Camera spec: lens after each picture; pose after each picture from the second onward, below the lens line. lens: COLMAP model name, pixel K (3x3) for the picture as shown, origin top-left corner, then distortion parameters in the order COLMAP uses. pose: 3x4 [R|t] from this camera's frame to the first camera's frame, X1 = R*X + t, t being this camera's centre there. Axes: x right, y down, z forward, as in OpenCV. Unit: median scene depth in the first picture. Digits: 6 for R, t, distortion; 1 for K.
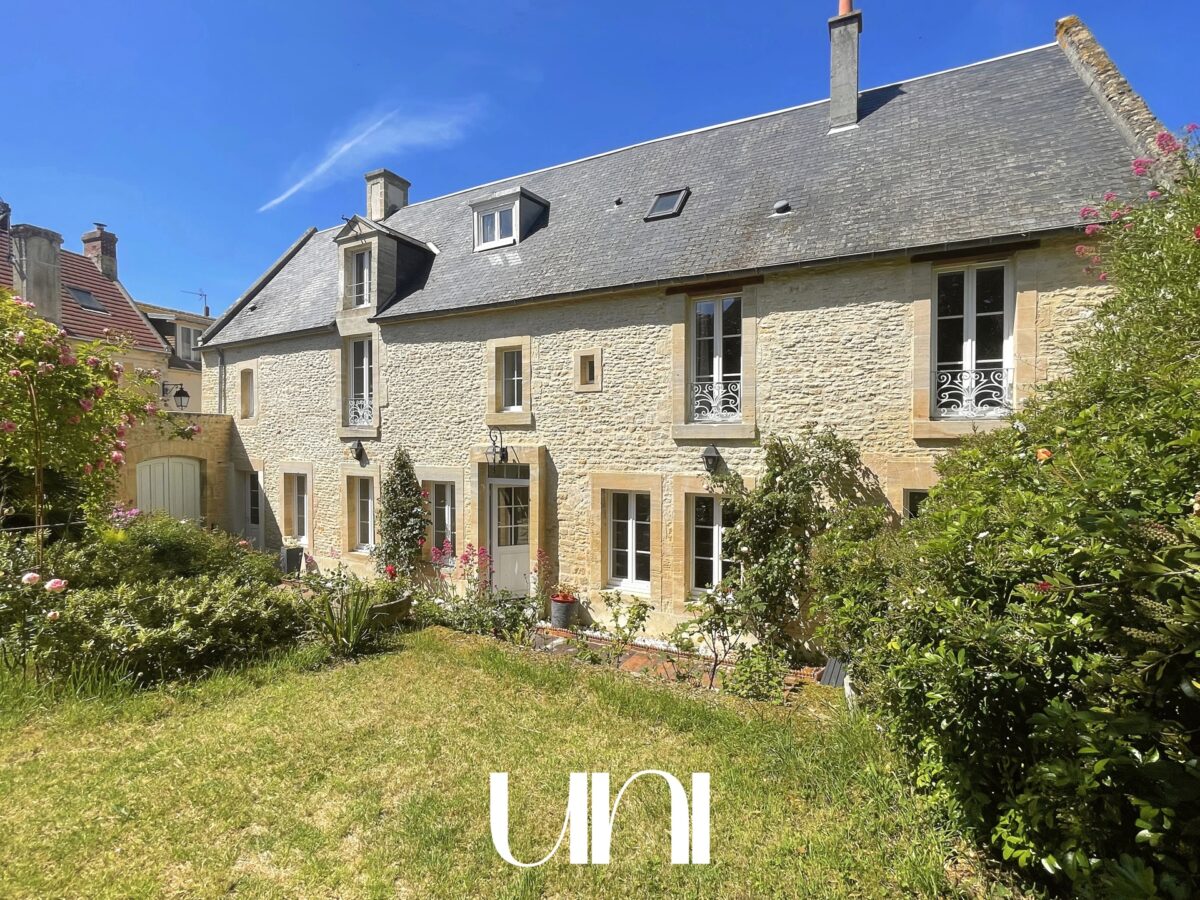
lens RADIAL K [[554.8, 0, 603.8], [0, 554.8, 447.6], [0, 0, 1]] dist [-0.003151, -0.000595]
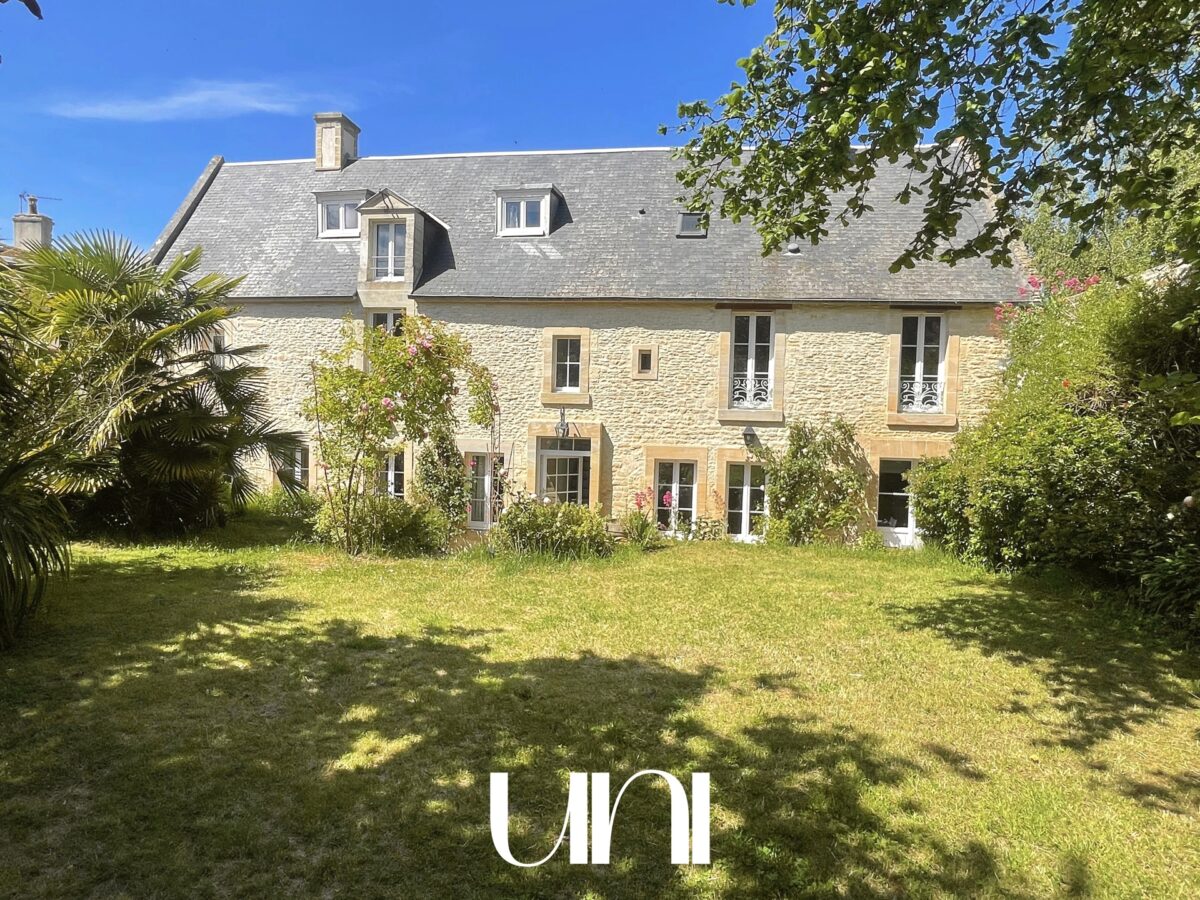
lens RADIAL K [[718.9, 0, 603.0], [0, 718.9, 444.9], [0, 0, 1]] dist [-0.003640, -0.000600]
pose [[0.948218, 0.012496, 0.317375, -0.596700], [-0.022002, 0.999410, 0.026387, 0.003491], [-0.316858, -0.032004, 0.947933, -0.463568]]
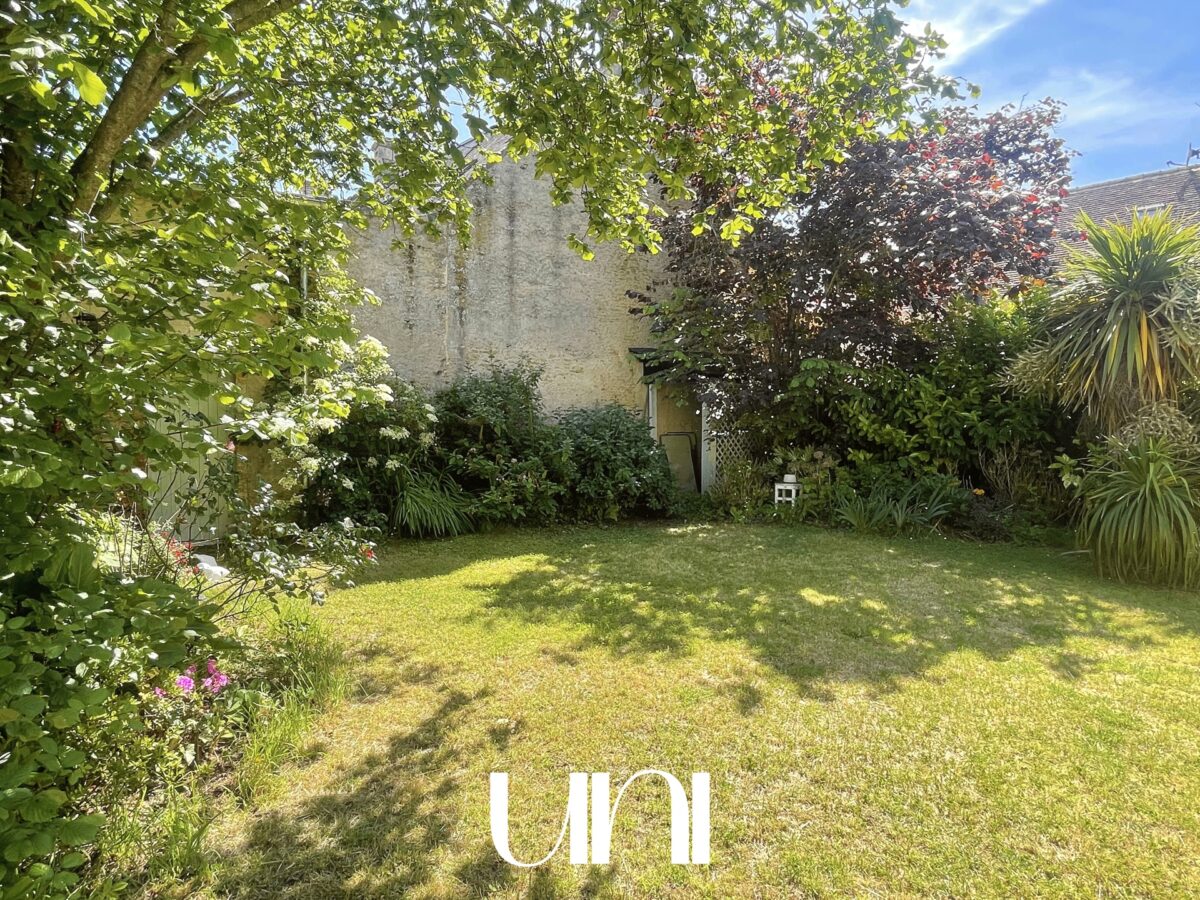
lens RADIAL K [[685.8, 0, 597.8], [0, 685.8, 447.4], [0, 0, 1]] dist [-0.003647, 0.000282]
pose [[-0.591350, 0.030628, -0.805833, 0.055998], [-0.013455, 0.998765, 0.047835, 0.002375], [0.806303, 0.039130, -0.590207, 0.129158]]
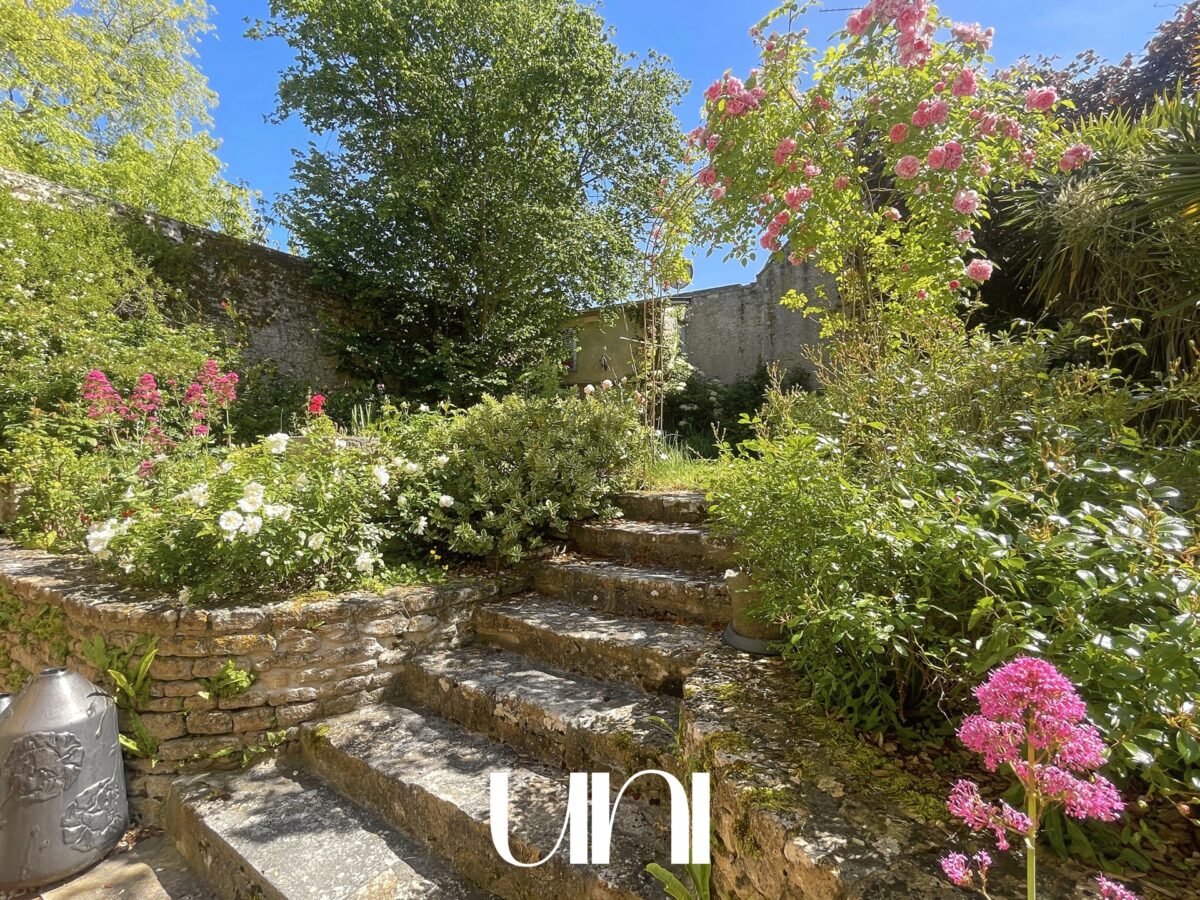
lens RADIAL K [[613.8, 0, 606.1], [0, 613.8, 446.5], [0, 0, 1]] dist [-0.001962, -0.000193]
pose [[-0.997289, 0.005544, 0.073370, -0.436779], [0.004328, 0.999851, -0.016718, 0.158511], [-0.073452, -0.016355, -0.997165, 0.954263]]
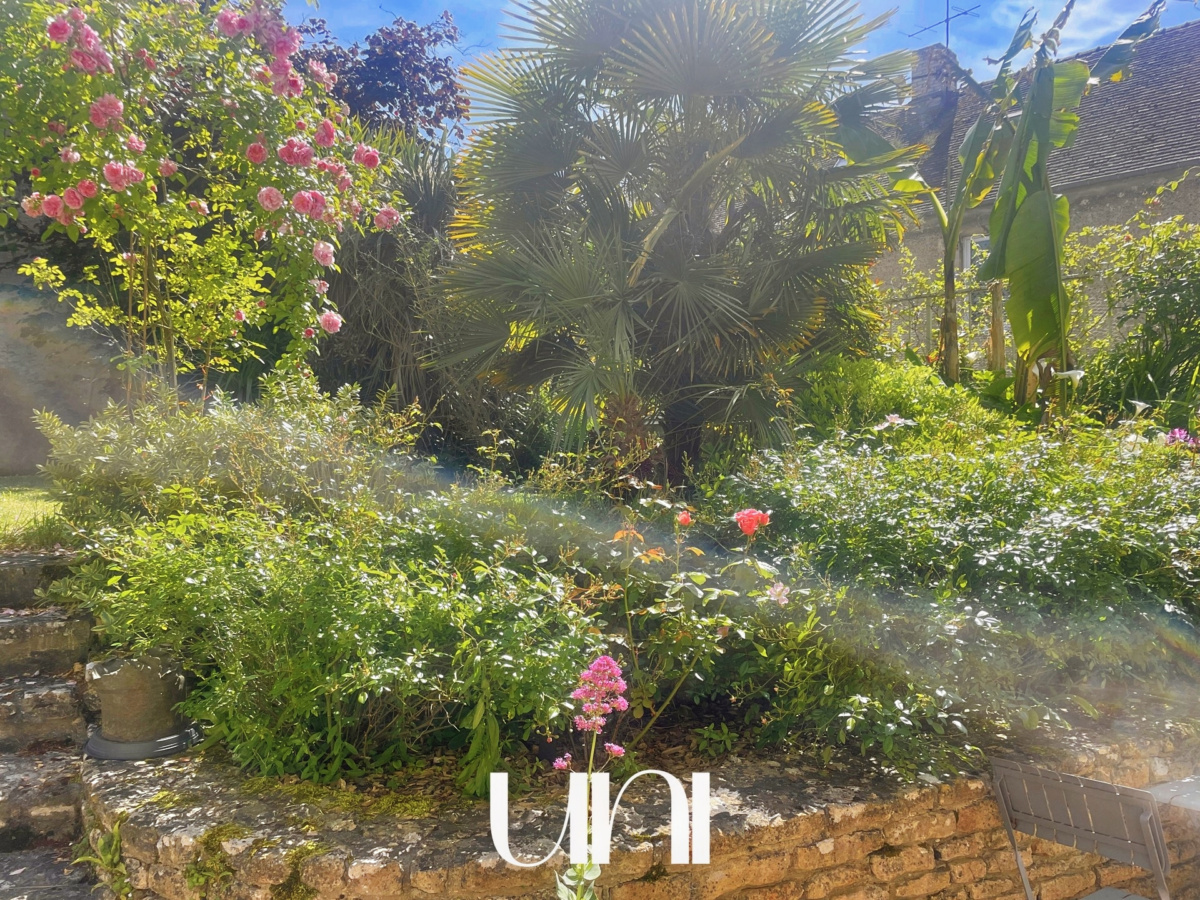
lens RADIAL K [[911.8, 0, 612.2], [0, 911.8, 450.2], [0, 0, 1]] dist [0.058182, -0.065133]
pose [[-0.563483, -0.013801, -0.826013, -0.301674], [-0.013988, 0.999877, -0.007164, 0.131640], [0.826010, 0.007518, -0.563606, 1.013063]]
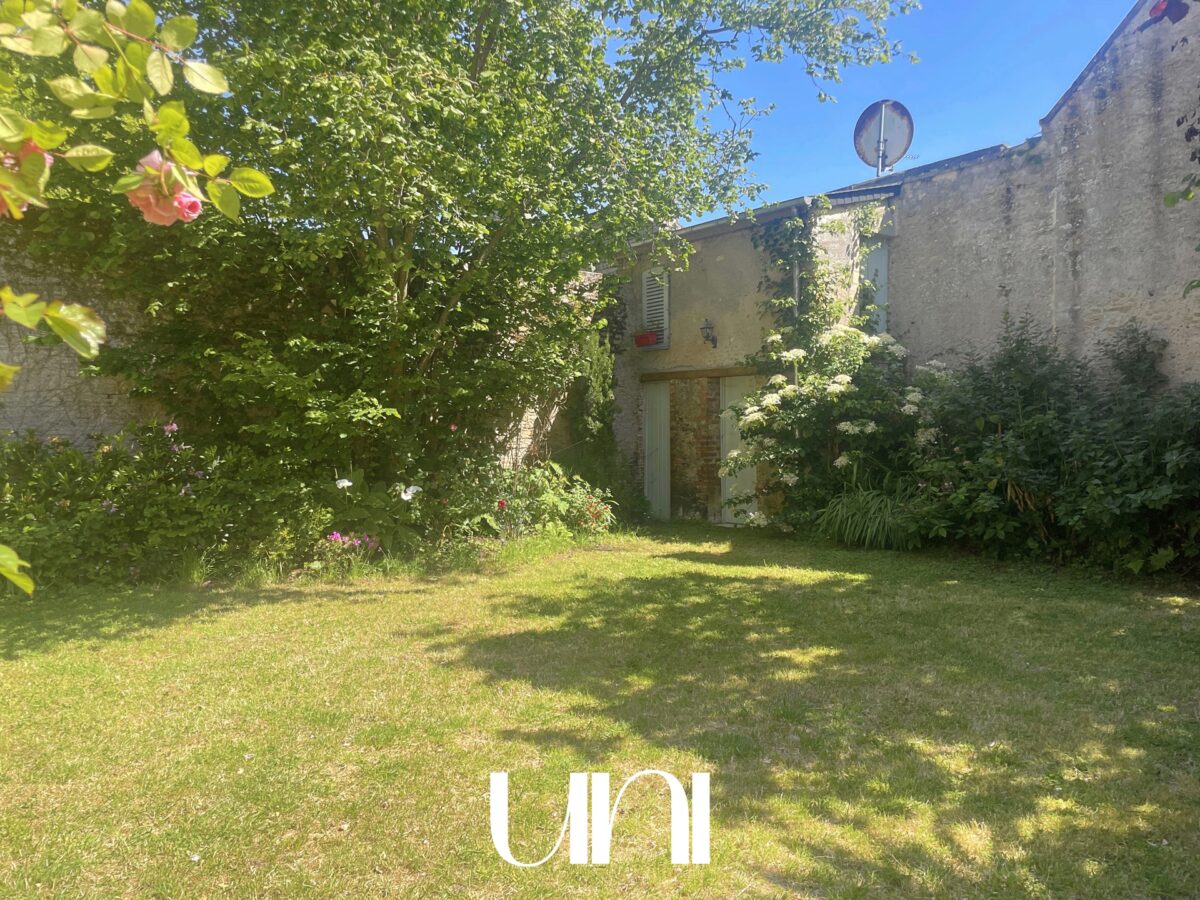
lens RADIAL K [[911.8, 0, 596.7], [0, 911.8, 440.6], [0, 0, 1]] dist [0.058182, -0.065133]
pose [[-0.908316, 0.003882, 0.418267, -0.714174], [0.012045, 0.999785, 0.016878, 0.024229], [-0.418111, 0.020369, -0.908167, 0.500746]]
